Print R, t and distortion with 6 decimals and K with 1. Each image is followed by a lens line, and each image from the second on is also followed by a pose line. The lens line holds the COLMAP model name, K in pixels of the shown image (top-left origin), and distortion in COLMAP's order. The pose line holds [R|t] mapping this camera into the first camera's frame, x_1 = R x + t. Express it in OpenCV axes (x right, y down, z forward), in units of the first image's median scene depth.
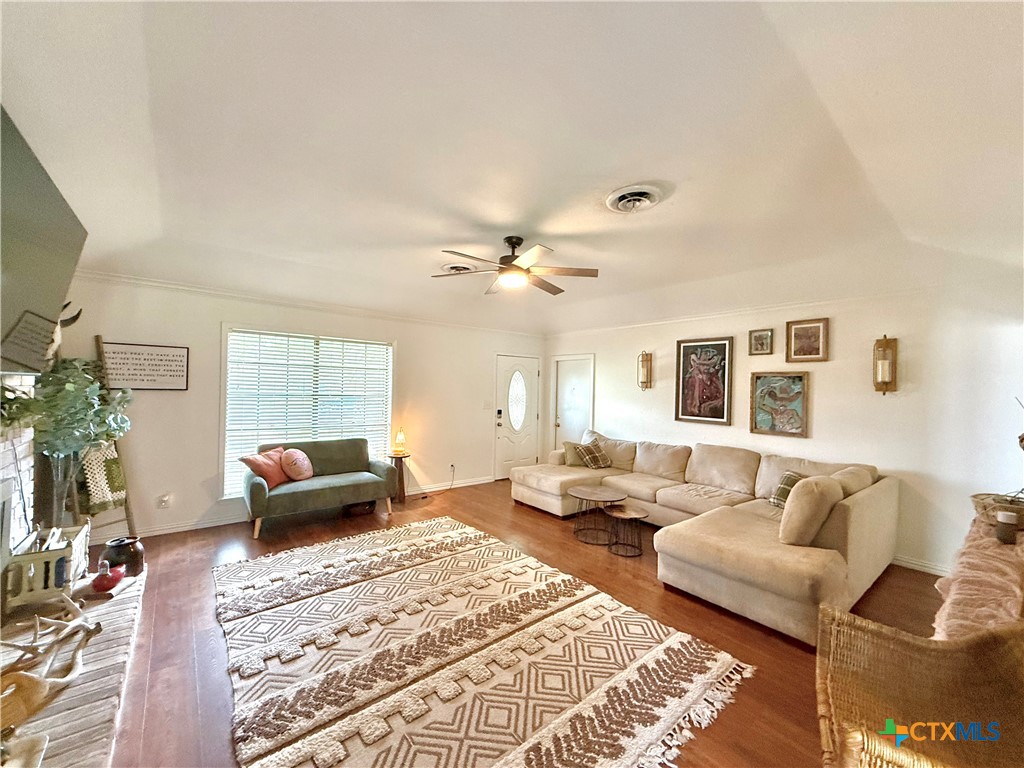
lens RADIAL K [[403.3, 0, 511.0], [0, 403.3, 389.6], [0, 0, 1]] dist [-0.002004, 0.000004]
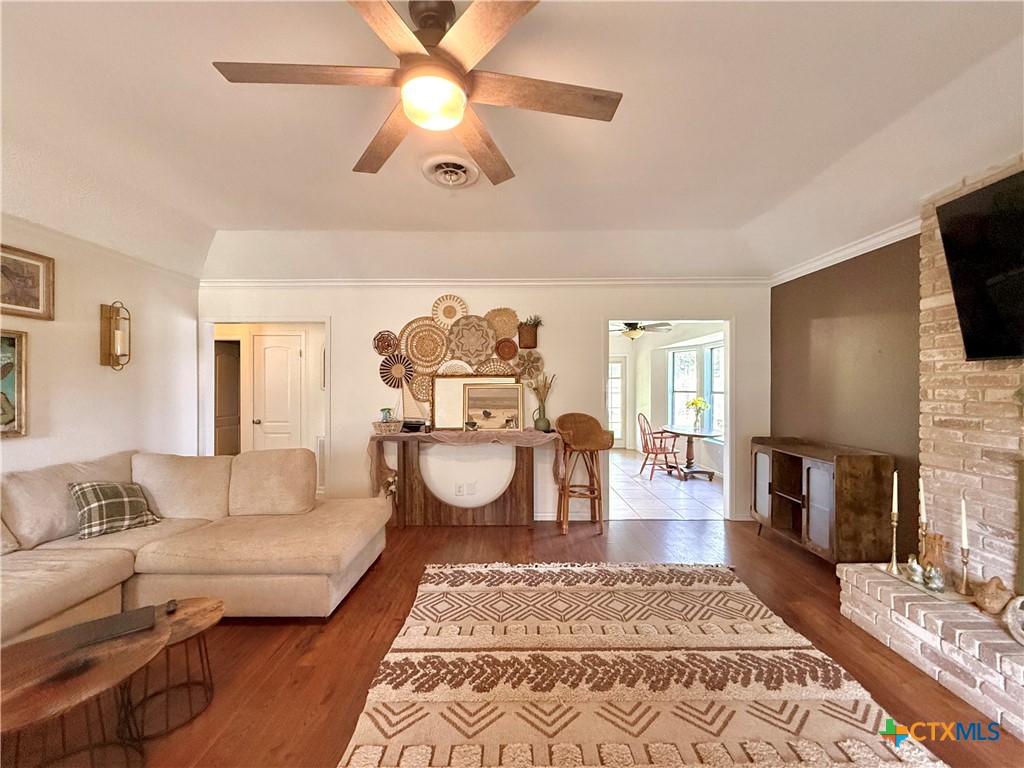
lens RADIAL K [[403.3, 0, 509.7], [0, 403.3, 390.5], [0, 0, 1]] dist [-0.002004, 0.000004]
pose [[-0.767706, -0.028981, 0.640147, -0.271535], [-0.014435, 0.999505, 0.027939, 0.018703], [-0.640640, 0.012208, -0.767744, 1.014526]]
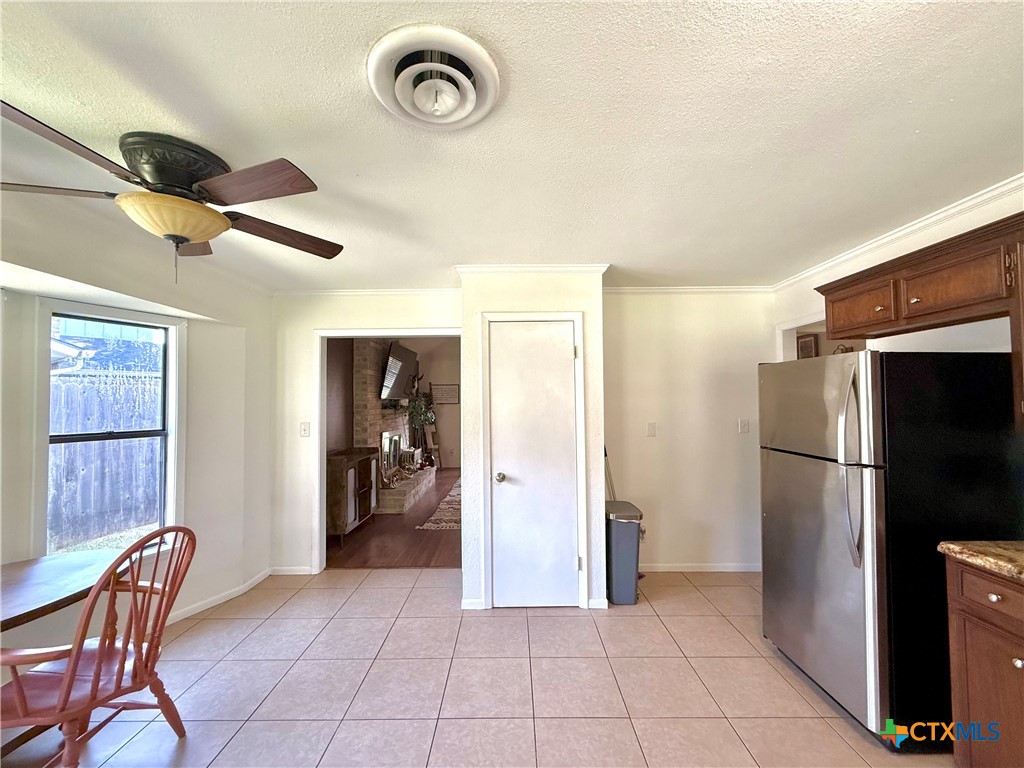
lens RADIAL K [[403.3, 0, 514.1], [0, 403.3, 386.2], [0, 0, 1]] dist [-0.002004, 0.000004]
pose [[0.779792, -0.051441, -0.623921, 0.816928], [0.025578, 0.998404, -0.050349, 0.025373], [0.625515, 0.023303, 0.779864, -0.542974]]
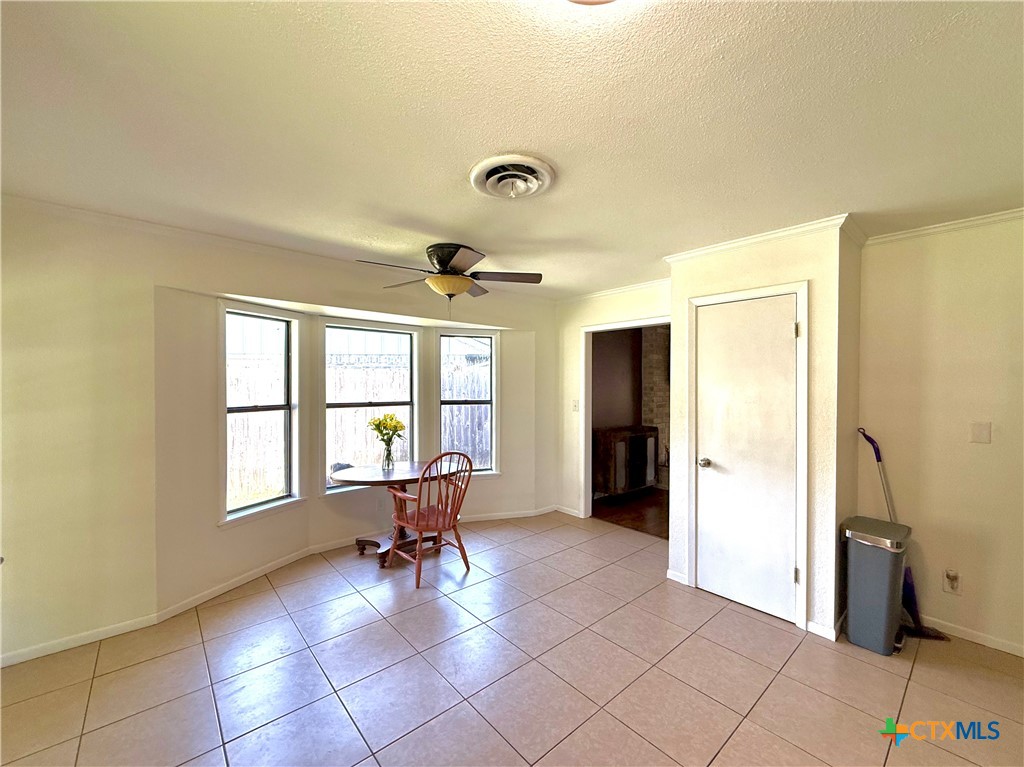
lens RADIAL K [[403.3, 0, 505.7], [0, 403.3, 385.6], [0, 0, 1]] dist [-0.002004, 0.000004]
pose [[0.049513, -0.015798, -0.998649, 1.035372], [-0.004432, 0.999862, -0.016037, 0.026970], [0.998764, 0.005220, 0.049436, -0.389079]]
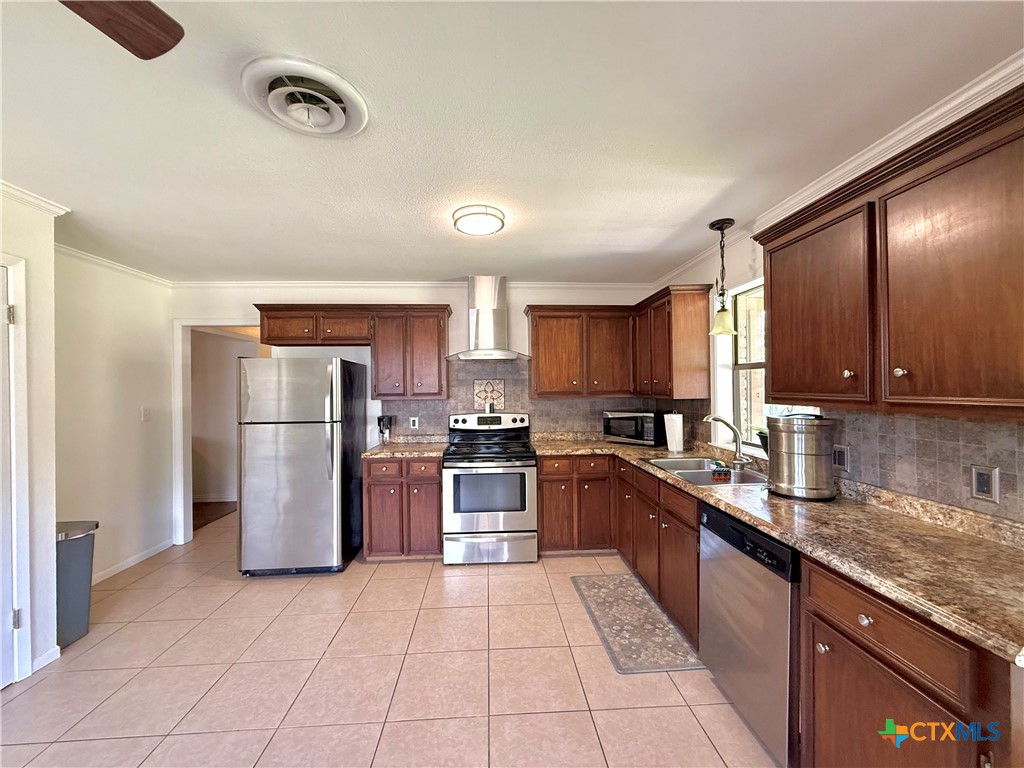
lens RADIAL K [[403.3, 0, 511.8], [0, 403.3, 386.3], [0, 0, 1]] dist [-0.002004, 0.000004]
pose [[0.579310, -0.028883, 0.814595, 0.419922], [0.026393, 0.999513, 0.016670, 0.026030], [-0.814680, 0.011843, 0.579790, -0.688599]]
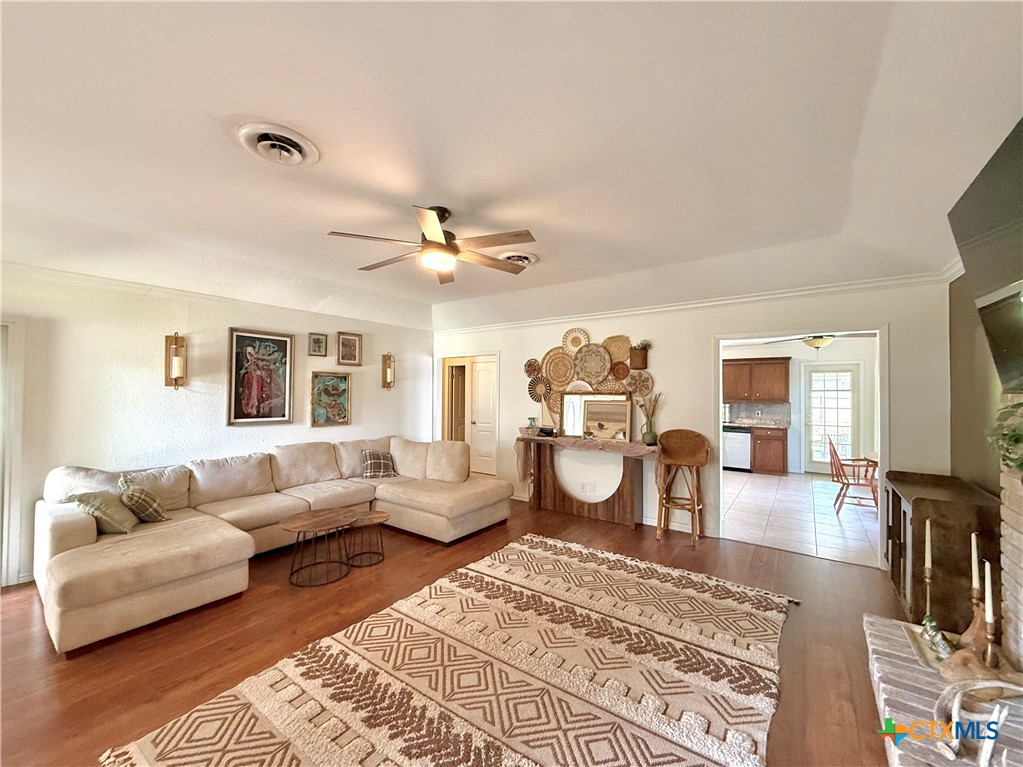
lens RADIAL K [[402.9, 0, 512.7], [0, 402.9, 391.0], [0, 0, 1]] dist [-0.002004, 0.000004]
pose [[-0.257281, -0.022262, 0.966080, -0.658897], [-0.007802, 0.999750, 0.020960, -0.018865], [-0.966305, -0.002145, -0.257390, 0.842981]]
